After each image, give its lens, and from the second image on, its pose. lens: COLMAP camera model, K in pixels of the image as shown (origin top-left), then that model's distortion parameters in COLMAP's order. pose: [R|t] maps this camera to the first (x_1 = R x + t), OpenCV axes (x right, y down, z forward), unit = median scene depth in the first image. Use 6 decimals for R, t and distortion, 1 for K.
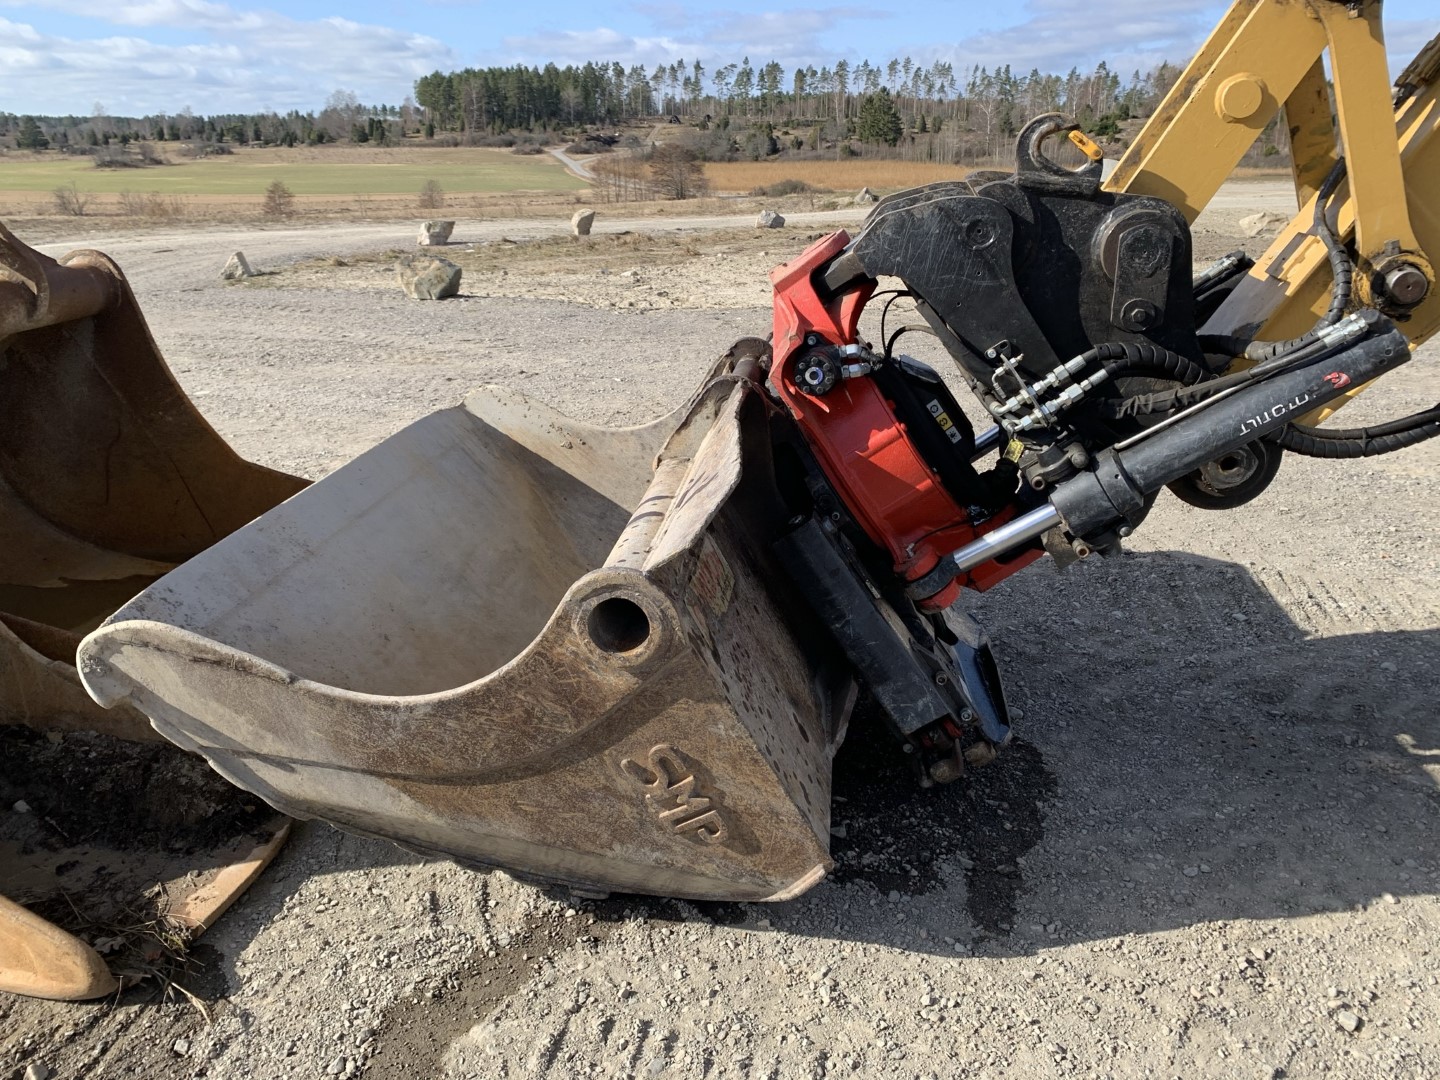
lens RADIAL K [[1126.1, 0, 721.3], [0, 1126.1, 516.4], [0, 0, 1]] dist [0.049498, -0.057777]
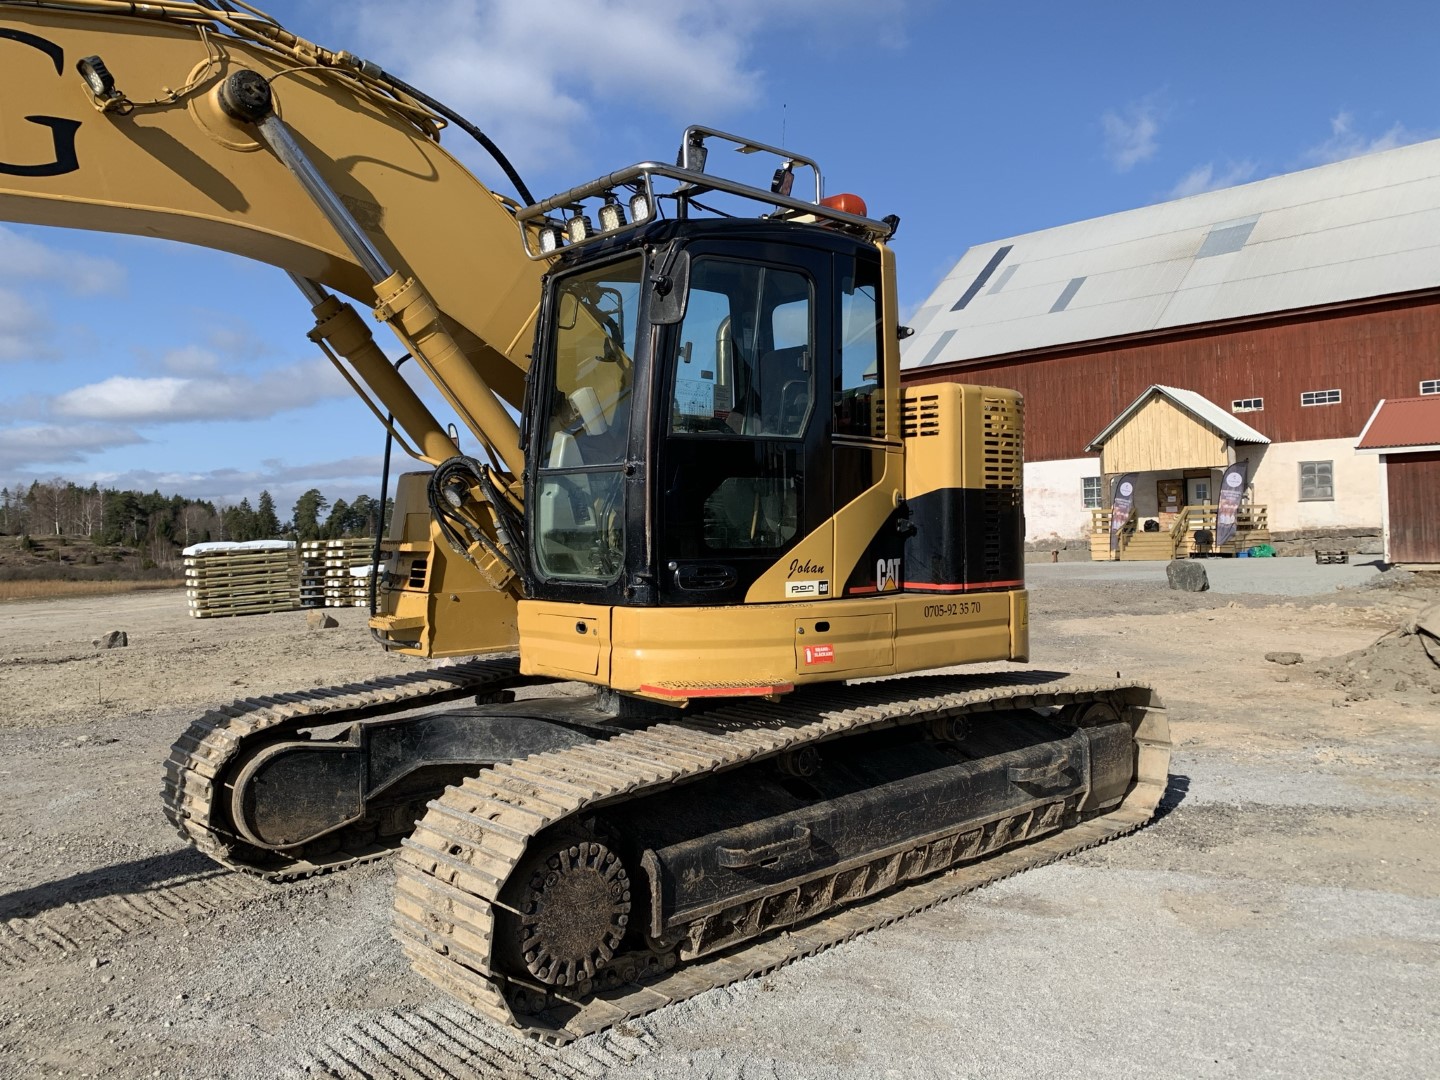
lens RADIAL K [[1126.1, 0, 716.9], [0, 1126.1, 513.9], [0, 0, 1]] dist [0.049498, -0.057777]
pose [[0.638475, 0.003724, 0.769633, 1.857825], [0.263162, 0.938659, -0.222857, 0.279093], [-0.723253, 0.344827, 0.598330, -1.200745]]
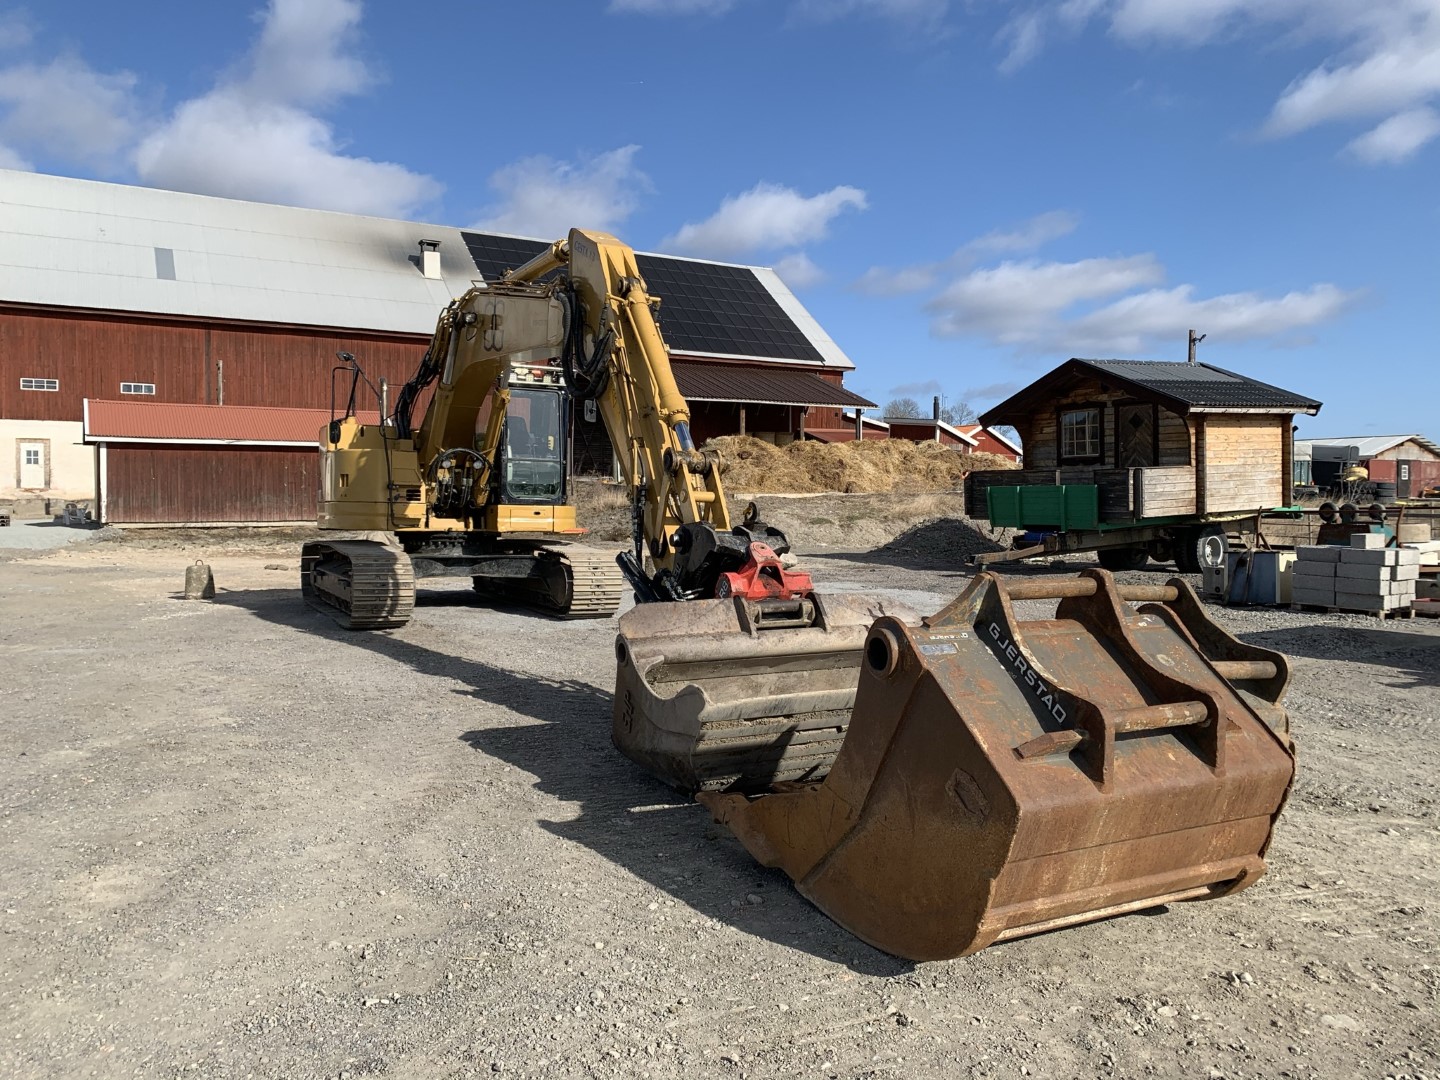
lens RADIAL K [[1094.9, 0, 728.9], [0, 1094.9, 536.3], [0, 0, 1]] dist [-0.005026, -0.009129]
pose [[-0.585593, -0.026228, 0.810181, -2.101057], [0.252673, 0.943774, 0.213183, -0.926311], [-0.770219, 0.329549, -0.546040, 2.739066]]
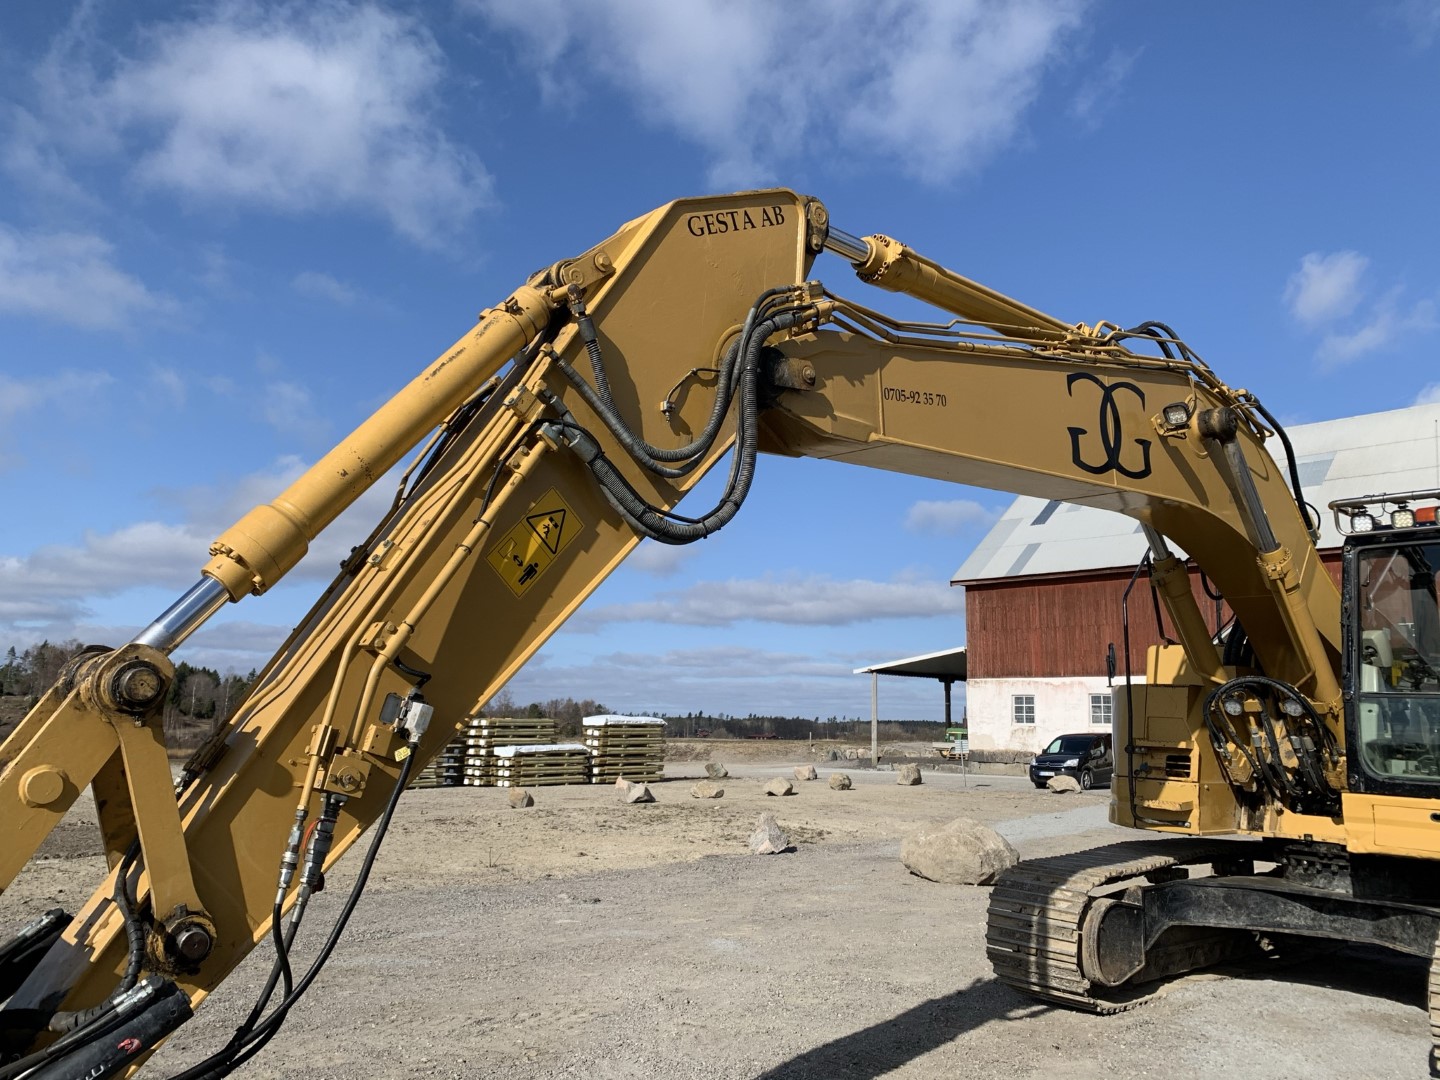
lens RADIAL K [[1126.1, 0, 713.0], [0, 1126.1, 508.8], [0, 0, 1]] dist [0.049498, -0.057777]
pose [[0.637551, 0.168944, 0.751656, -0.014129], [0.215384, 0.897669, -0.384449, -0.037463], [-0.739688, 0.407000, 0.535922, -0.201306]]
